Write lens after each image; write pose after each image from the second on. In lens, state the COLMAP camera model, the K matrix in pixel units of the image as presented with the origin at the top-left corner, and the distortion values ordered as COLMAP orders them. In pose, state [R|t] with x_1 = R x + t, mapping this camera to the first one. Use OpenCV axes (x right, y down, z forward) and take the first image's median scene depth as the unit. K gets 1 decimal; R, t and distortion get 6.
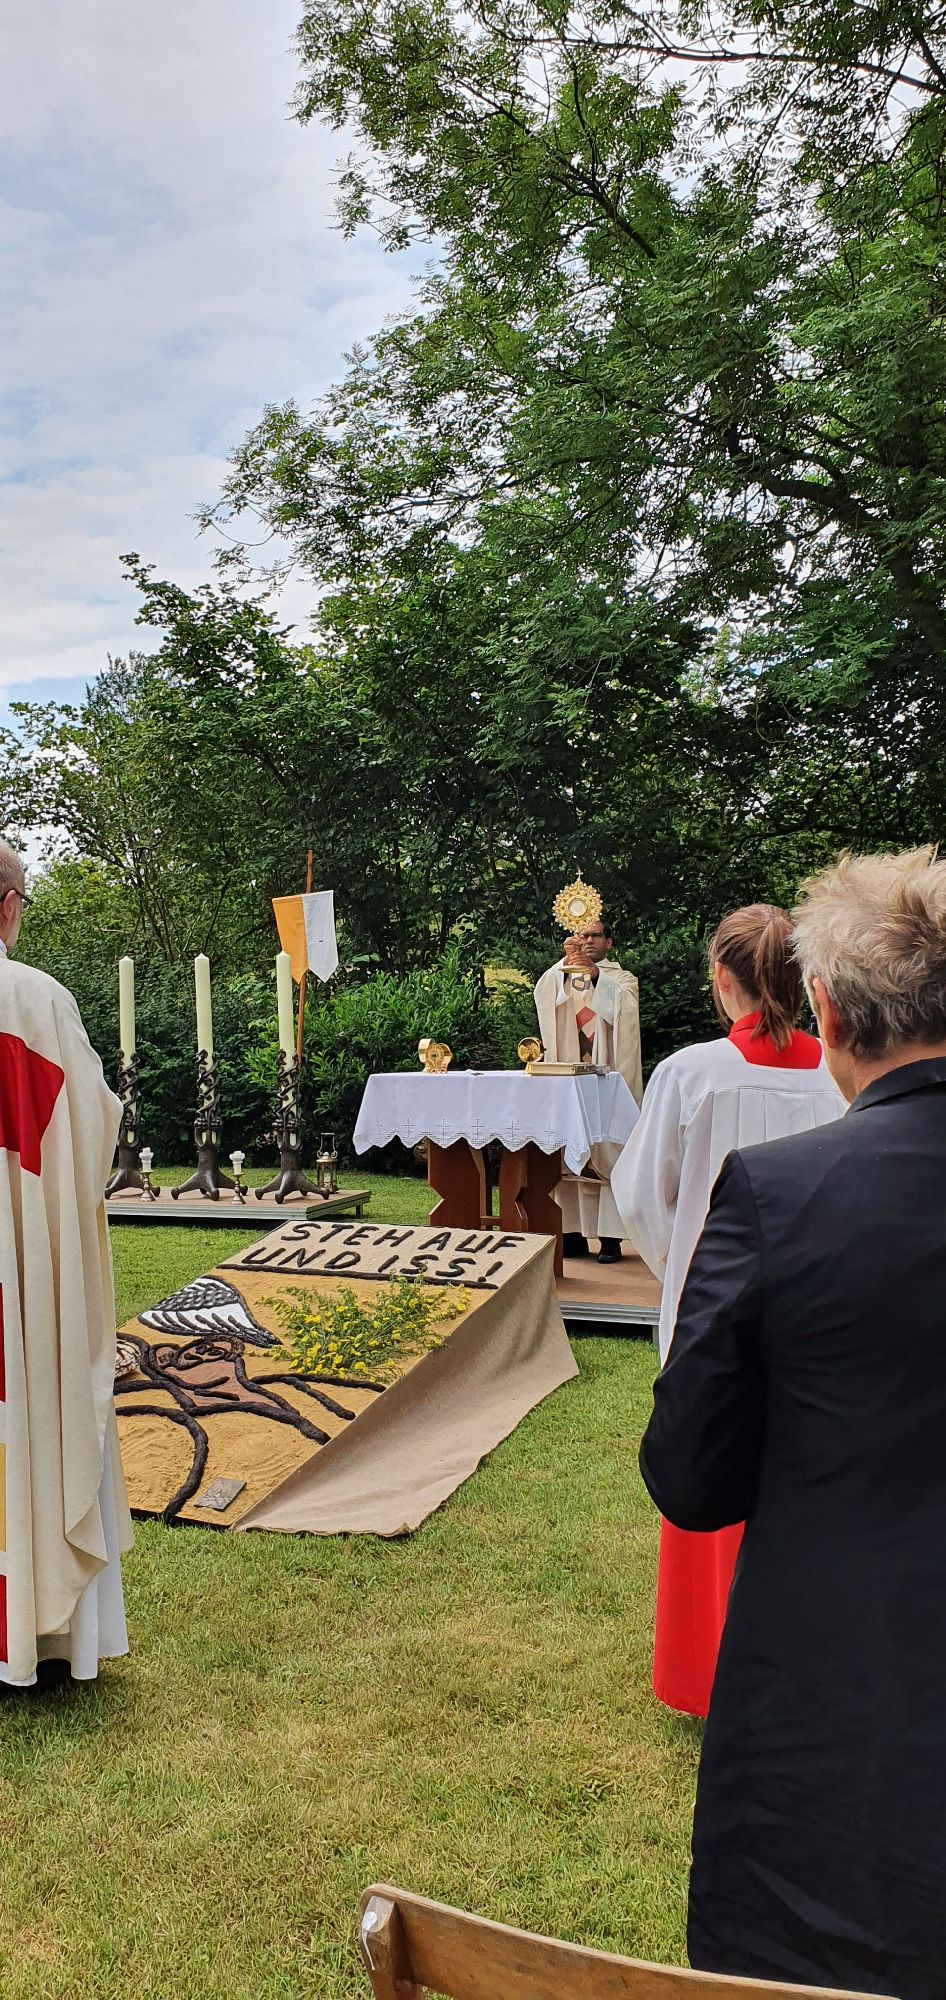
lens RADIAL K [[1681.9, 0, 454.3], [0, 1681.9, 993.1], [0, 0, 1]] dist [0.185527, -0.000761]
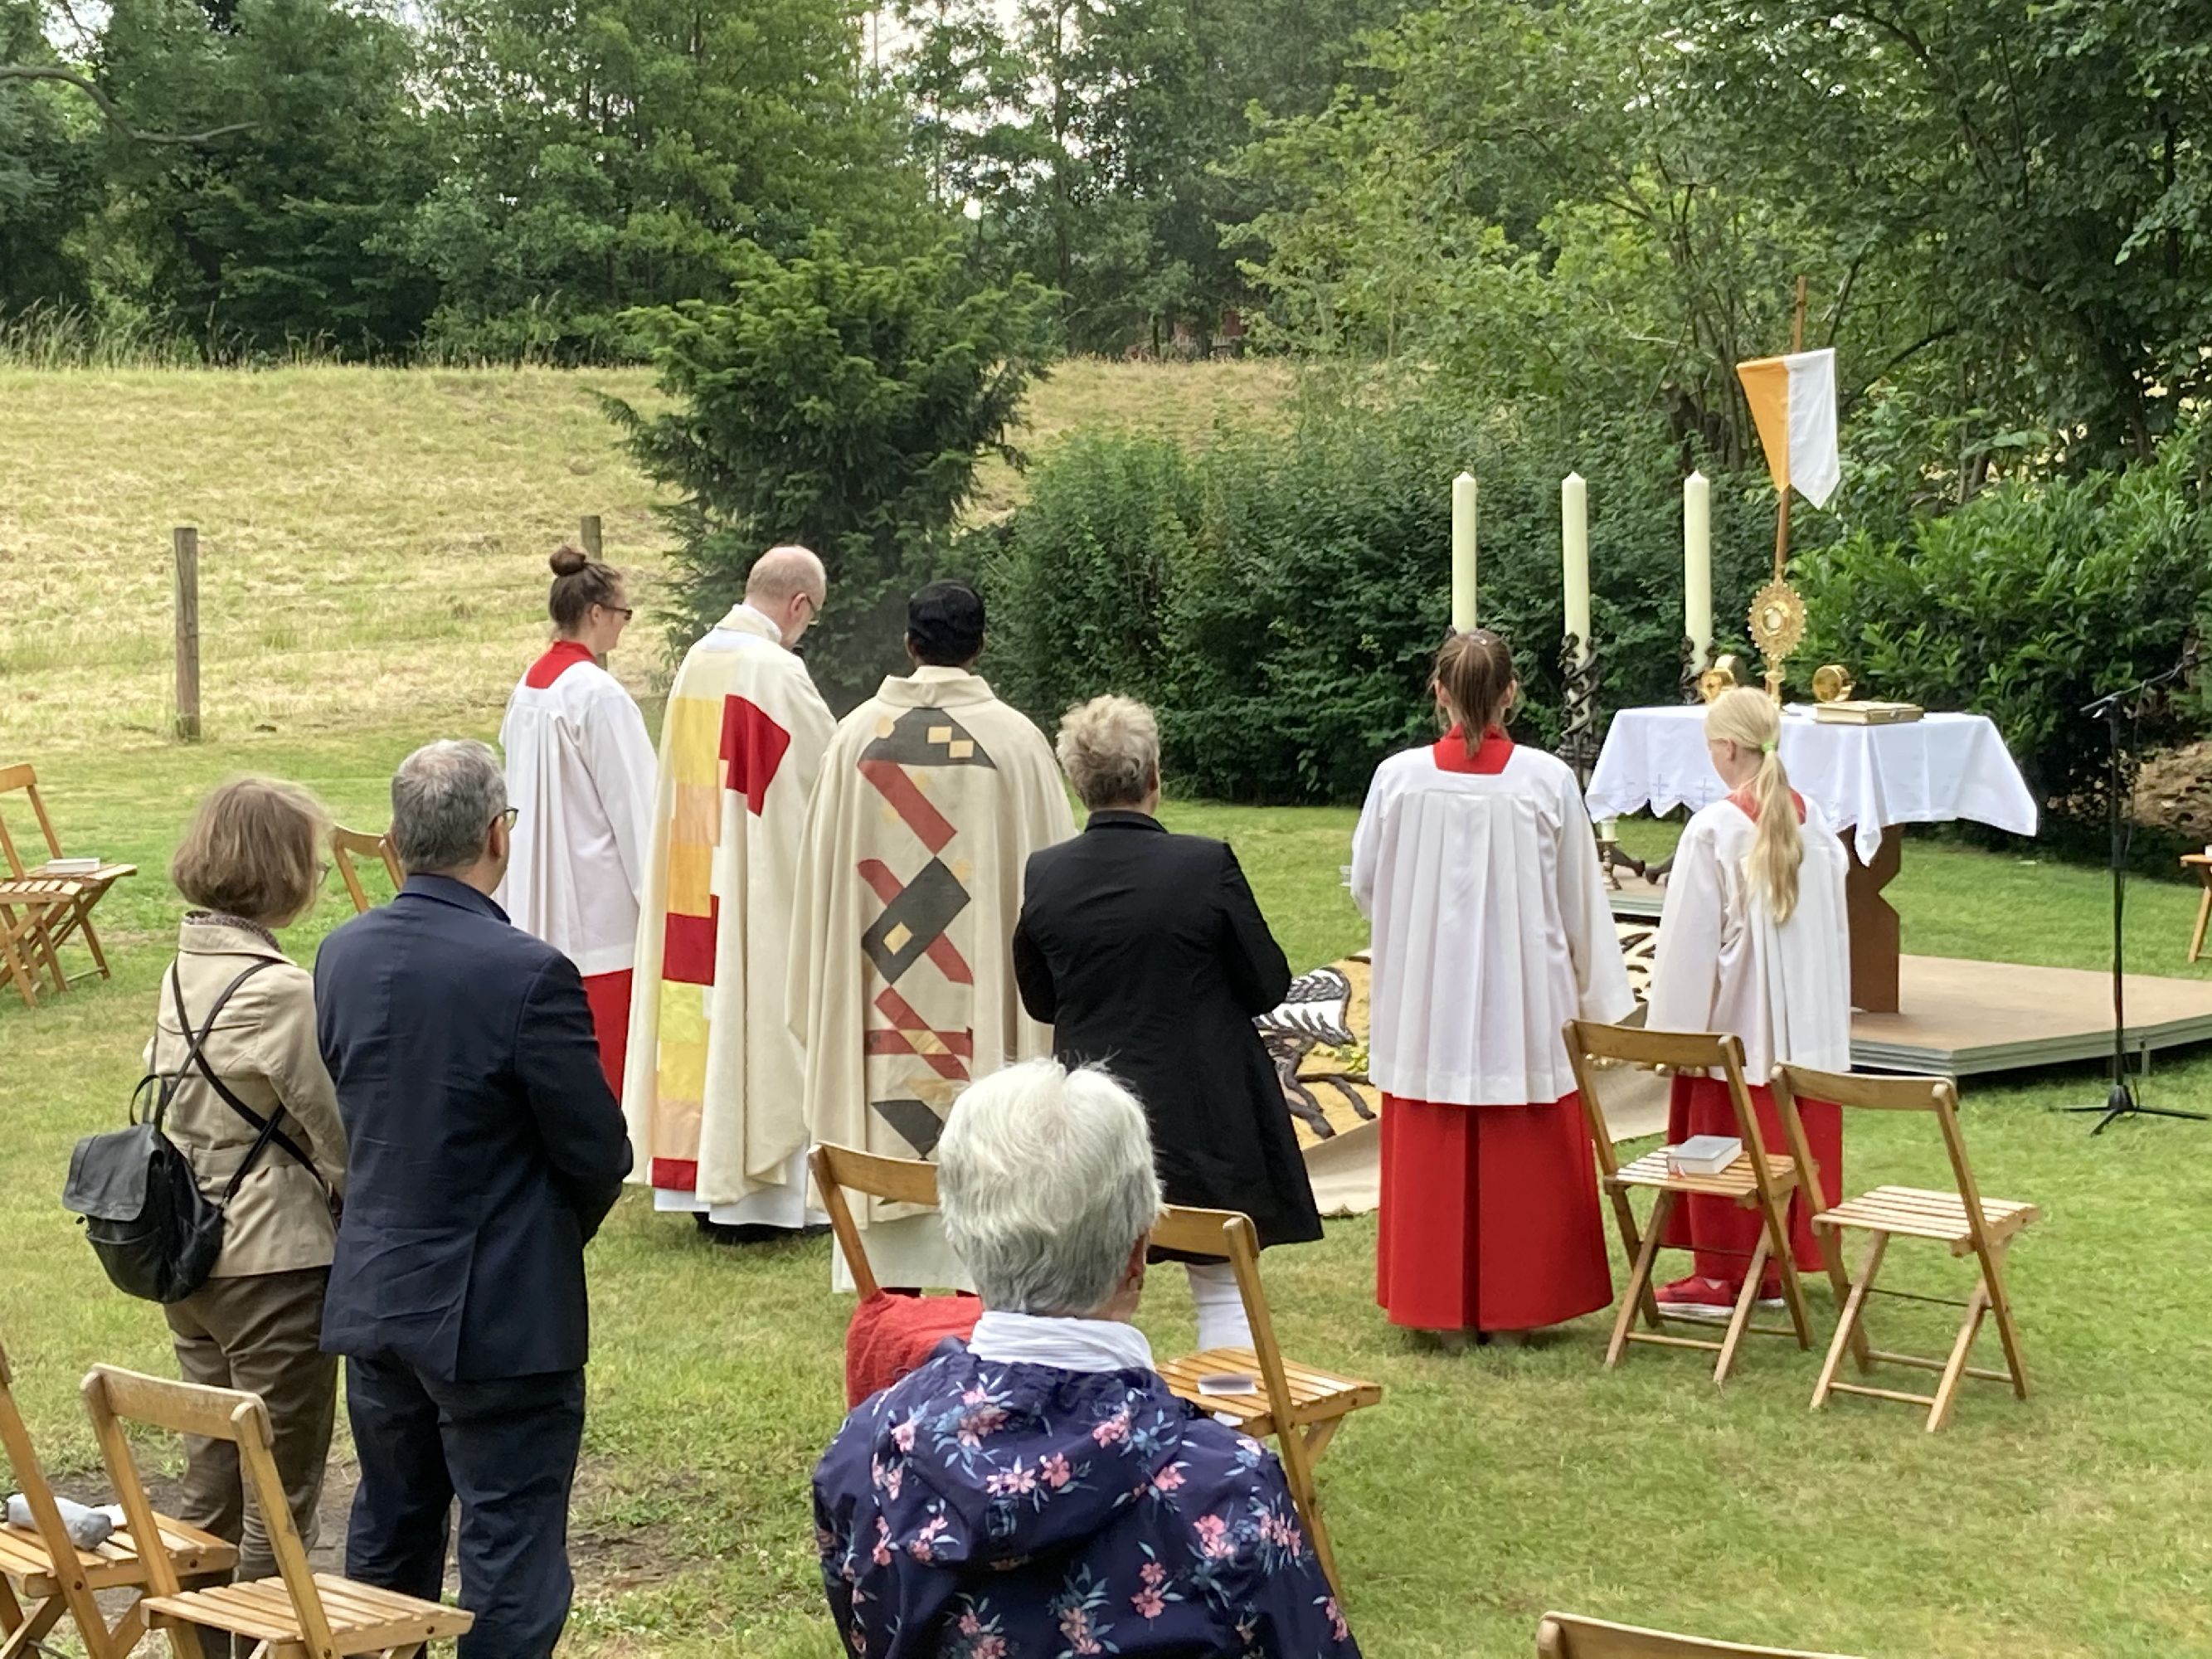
lens RADIAL K [[4467.4, 0, 1067.5], [0, 4467.4, 823.6], [0, 0, 1]] dist [0.166000, -0.495418]
pose [[0.917872, 0.045923, -0.394210, 0.479311], [-0.003698, 0.994229, 0.107212, -0.104022], [0.396859, -0.096949, 0.912745, -0.799310]]
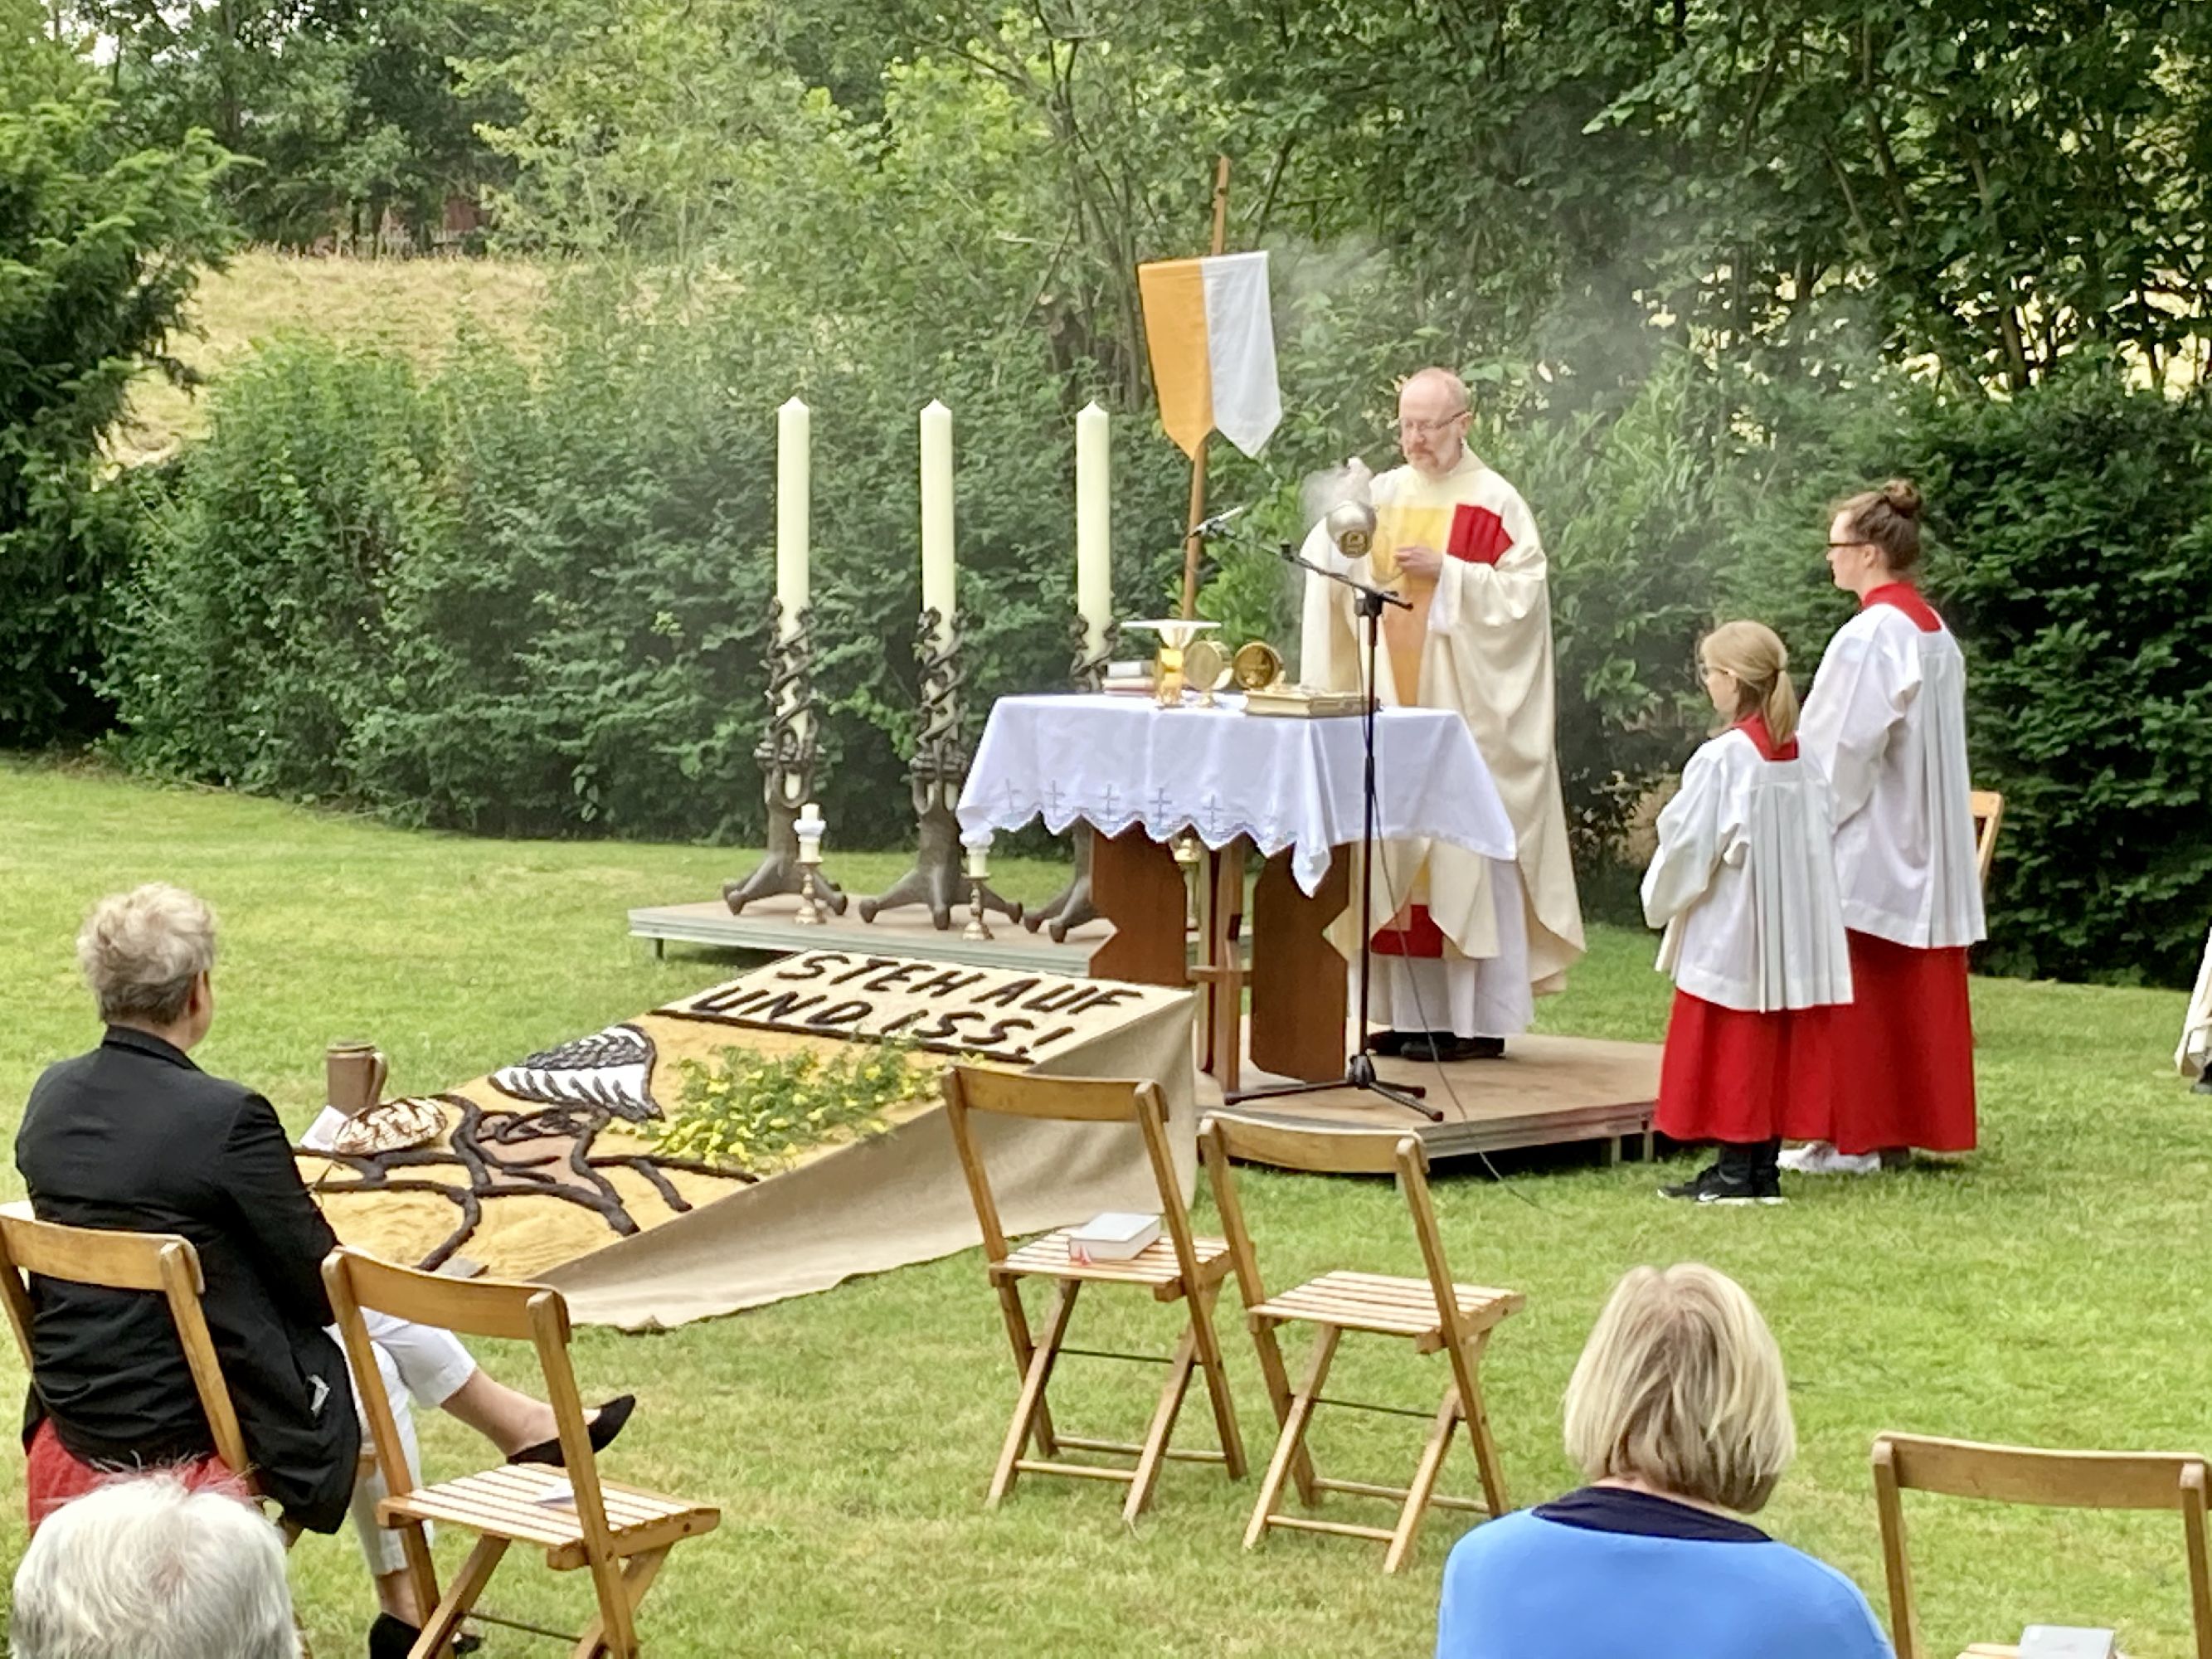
lens RADIAL K [[5996.7, 0, 1106.0], [0, 5996.7, 829.5], [0, 0, 1]] dist [0.421851, -4.704892]
pose [[0.965186, 0.048346, -0.257059, 0.491089], [-0.024811, 0.995261, 0.094023, -0.093892], [0.260386, -0.084372, 0.961811, -0.875960]]
